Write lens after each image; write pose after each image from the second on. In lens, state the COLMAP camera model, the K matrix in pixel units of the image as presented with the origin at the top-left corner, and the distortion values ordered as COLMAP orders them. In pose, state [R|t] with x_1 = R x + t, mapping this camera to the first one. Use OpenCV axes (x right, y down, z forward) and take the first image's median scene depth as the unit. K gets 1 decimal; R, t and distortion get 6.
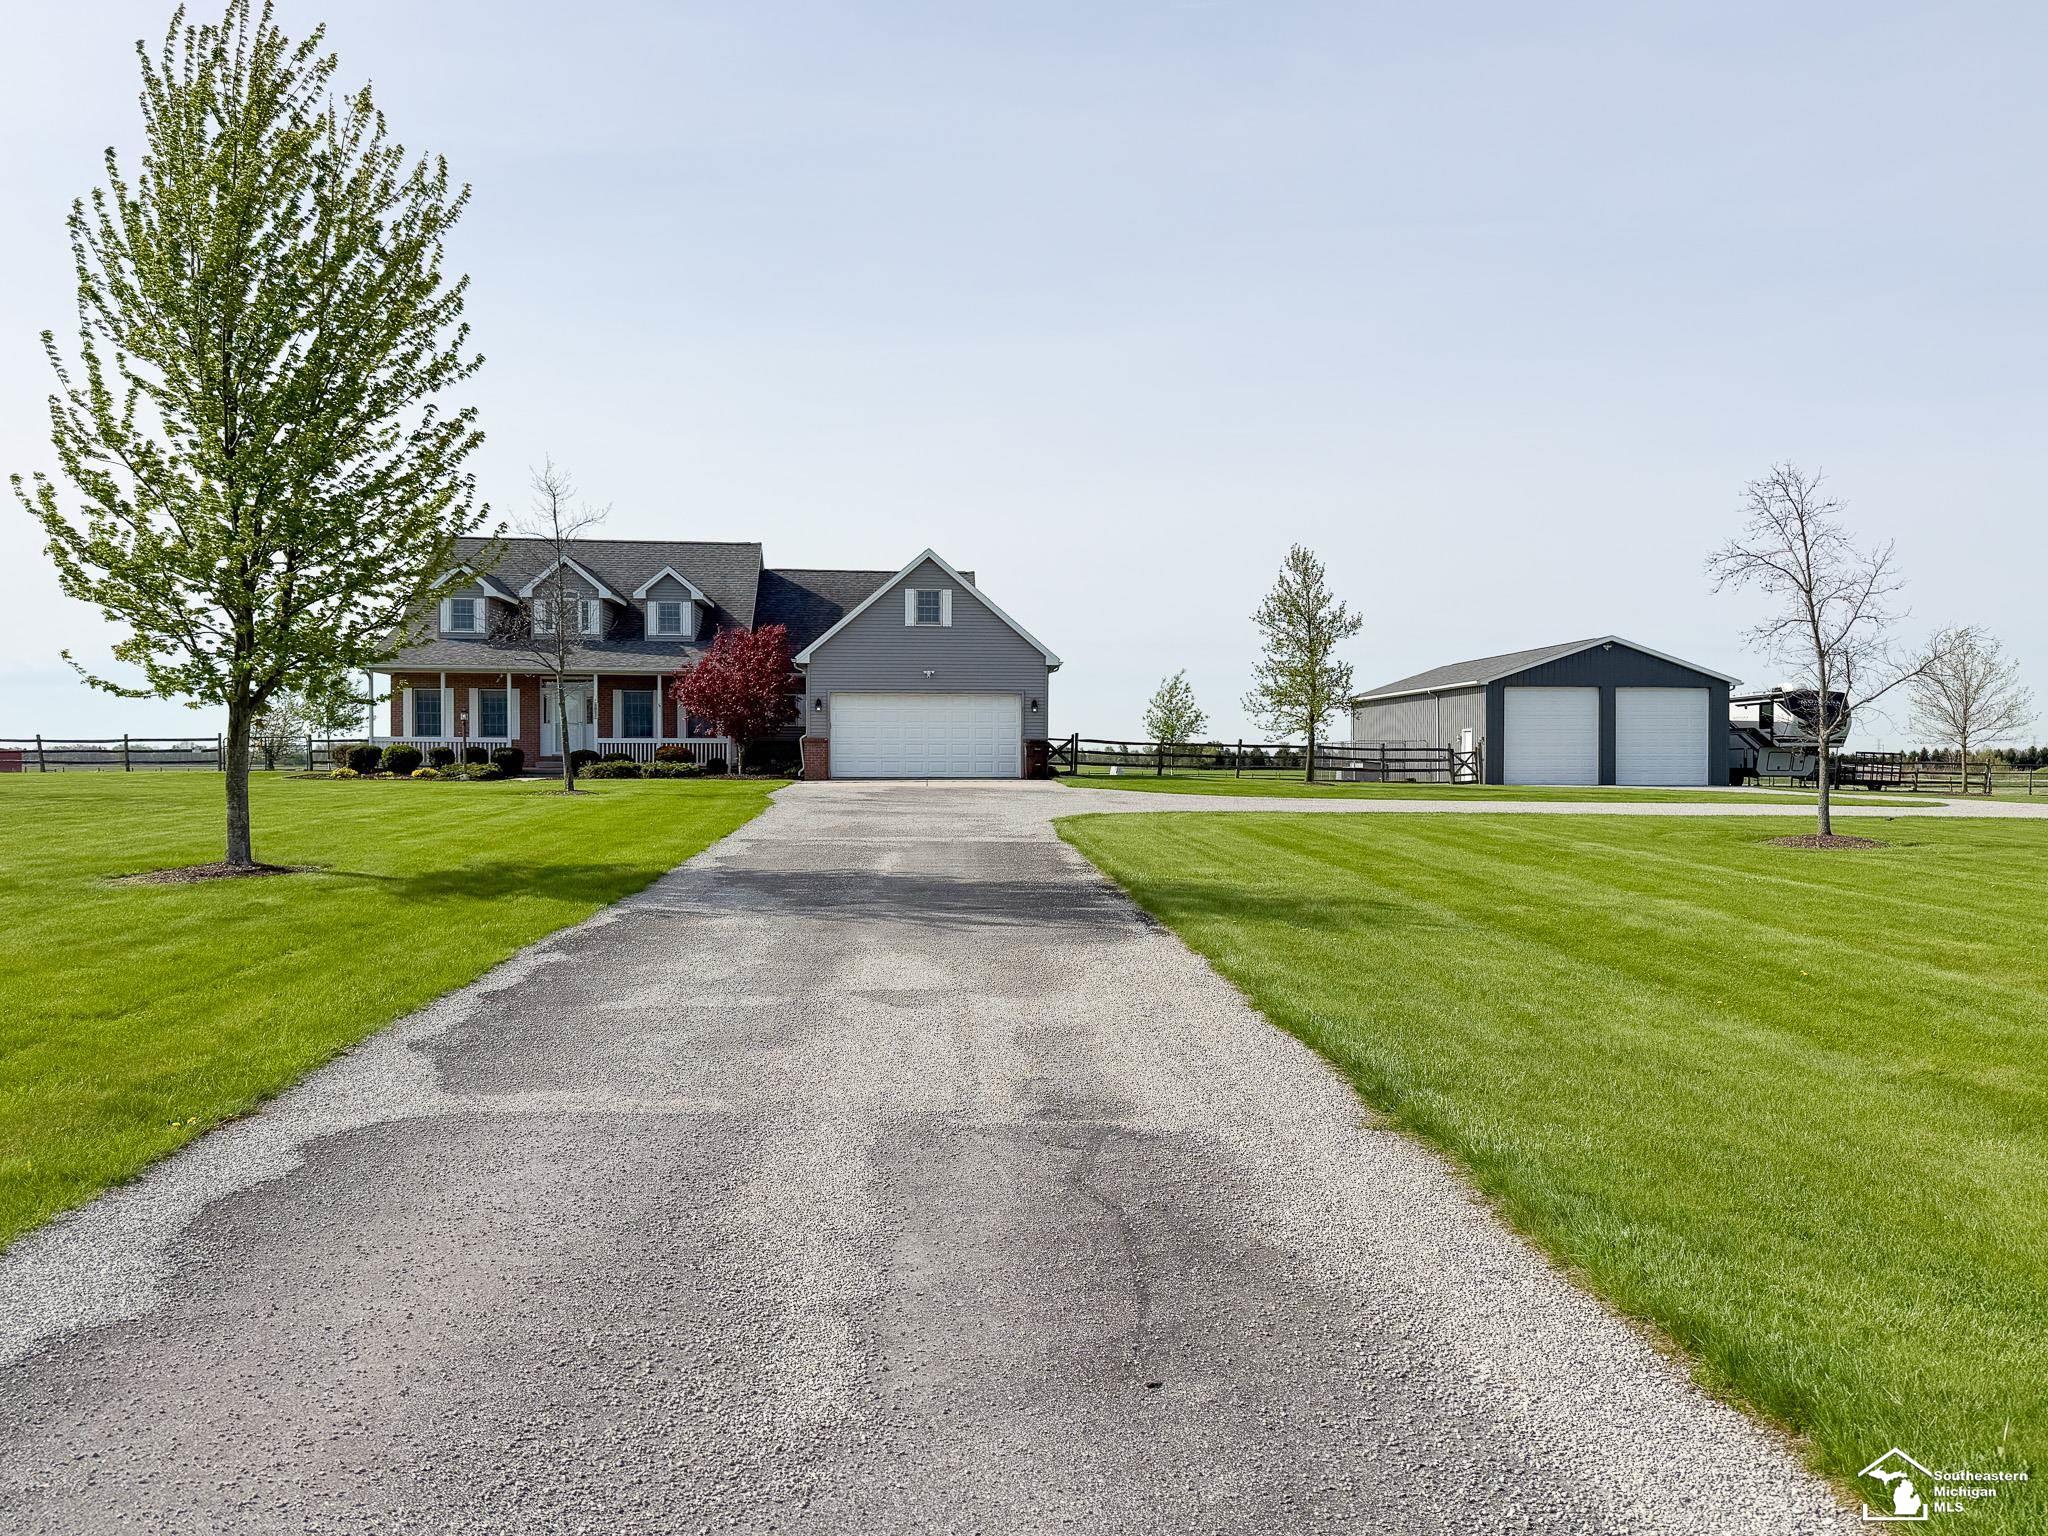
lens RADIAL K [[1427.9, 0, 1024.0], [0, 1427.9, 768.0], [0, 0, 1]] dist [0.091826, -0.000552]
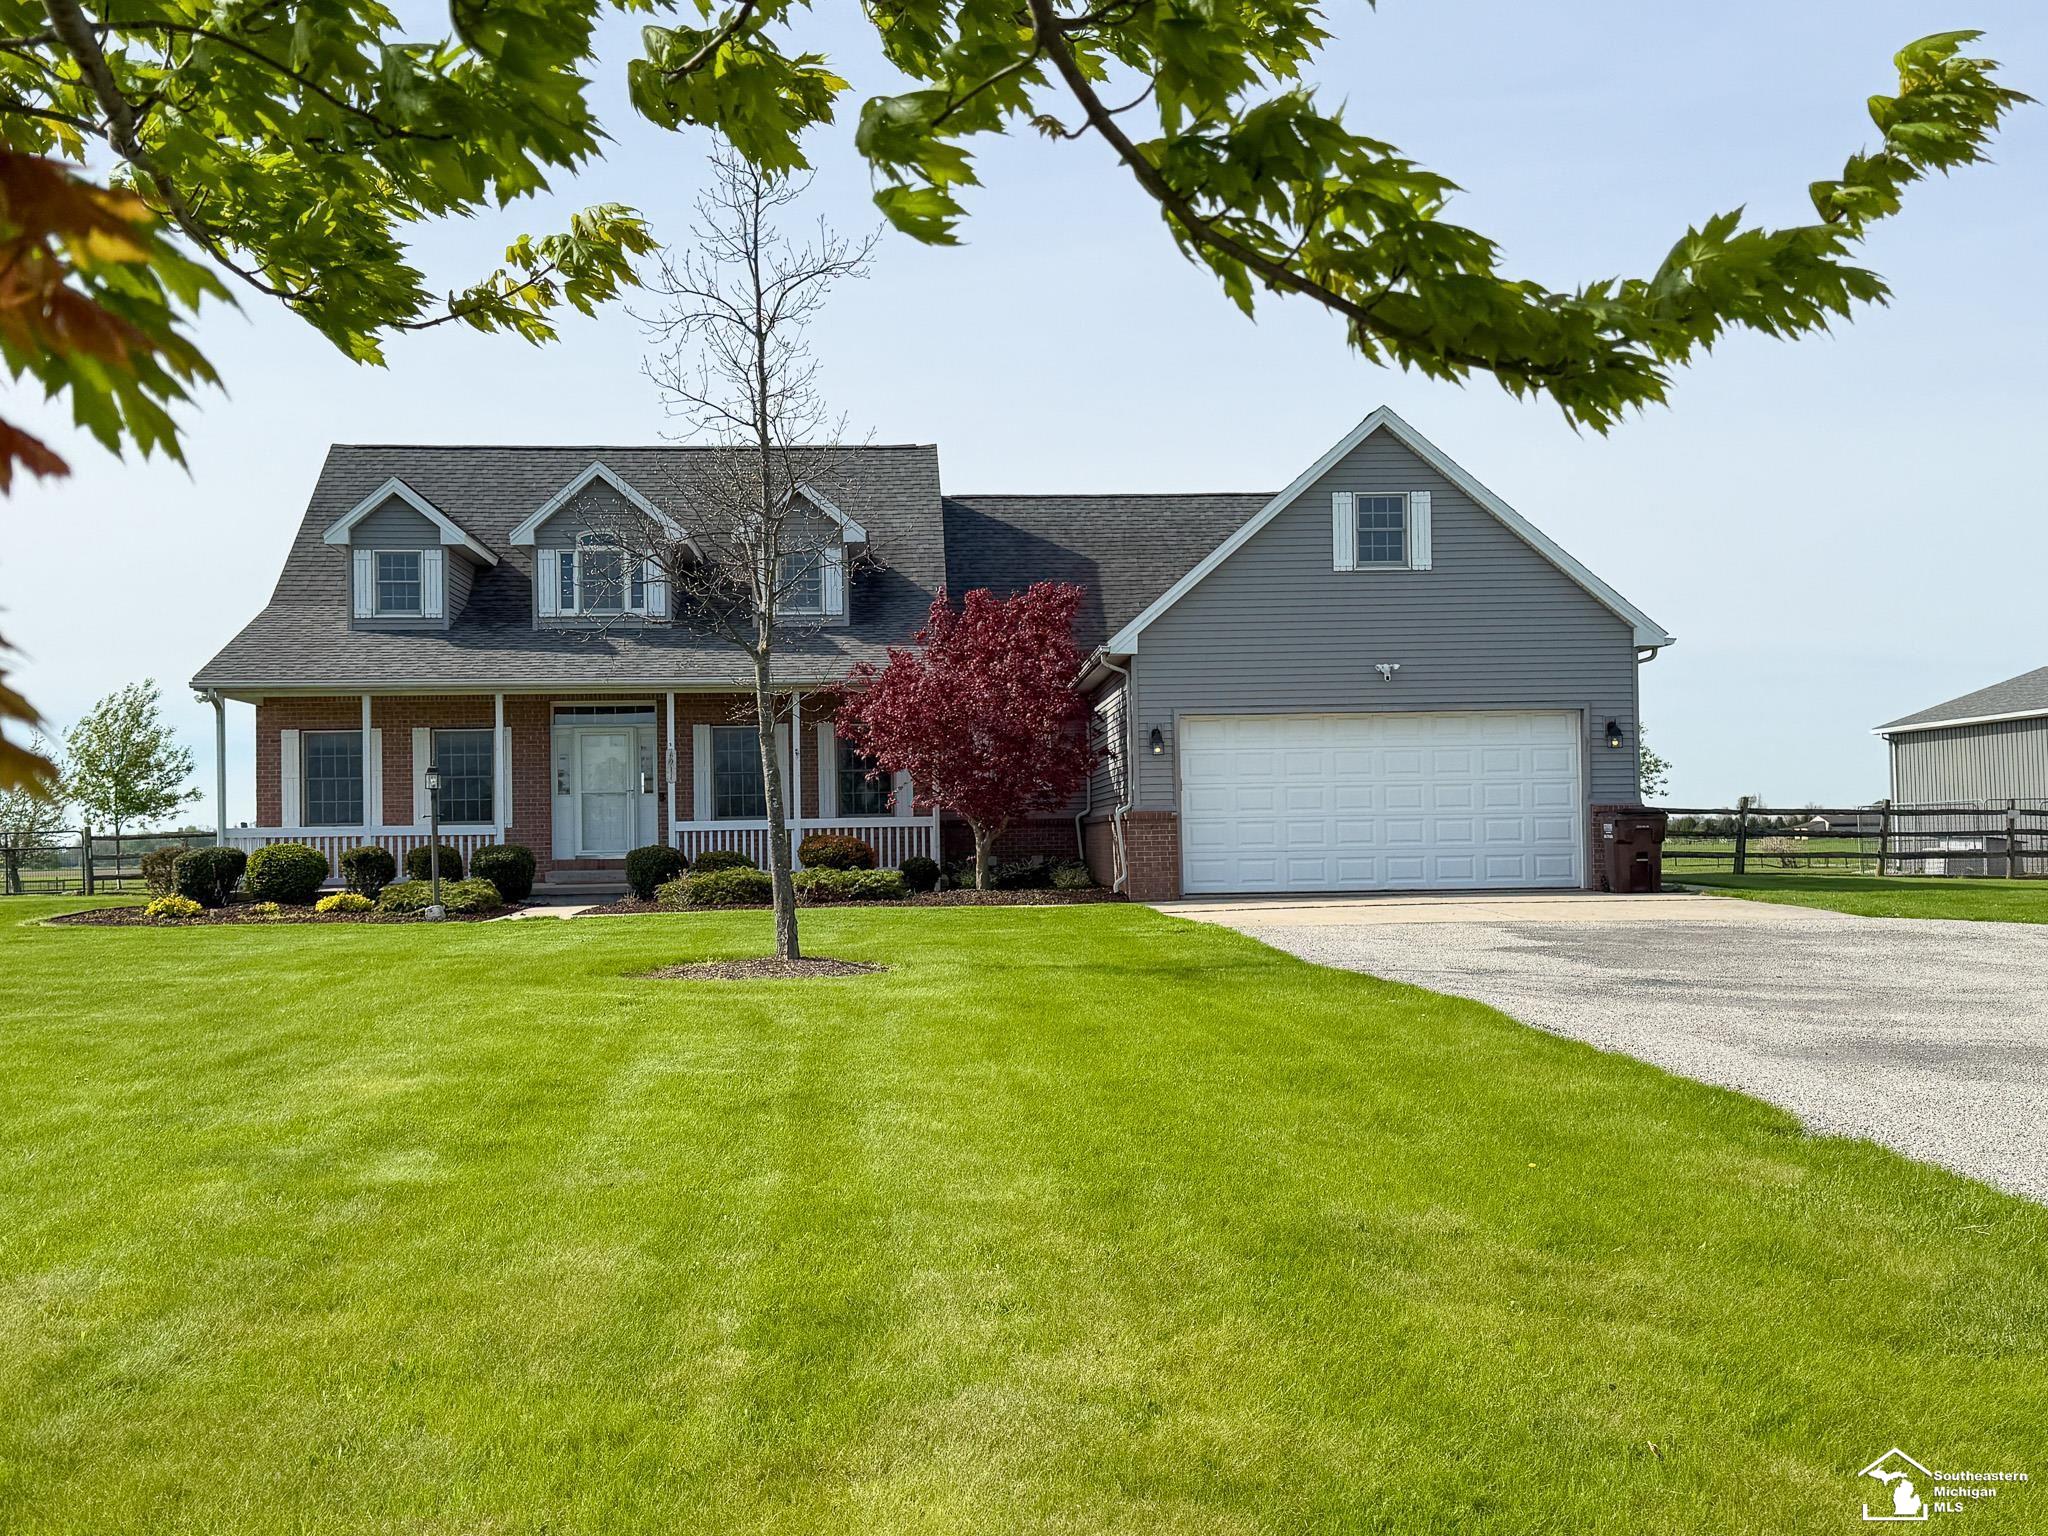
lens RADIAL K [[2025.0, 0, 1024.0], [0, 2025.0, 768.0], [0, 0, 1]] dist [0.142868, -0.000652]
pose [[0.999430, -0.020486, -0.026842, -0.151040], [0.019374, 0.998969, -0.041055, -0.007842], [0.027656, 0.040511, 0.998796, 0.293647]]
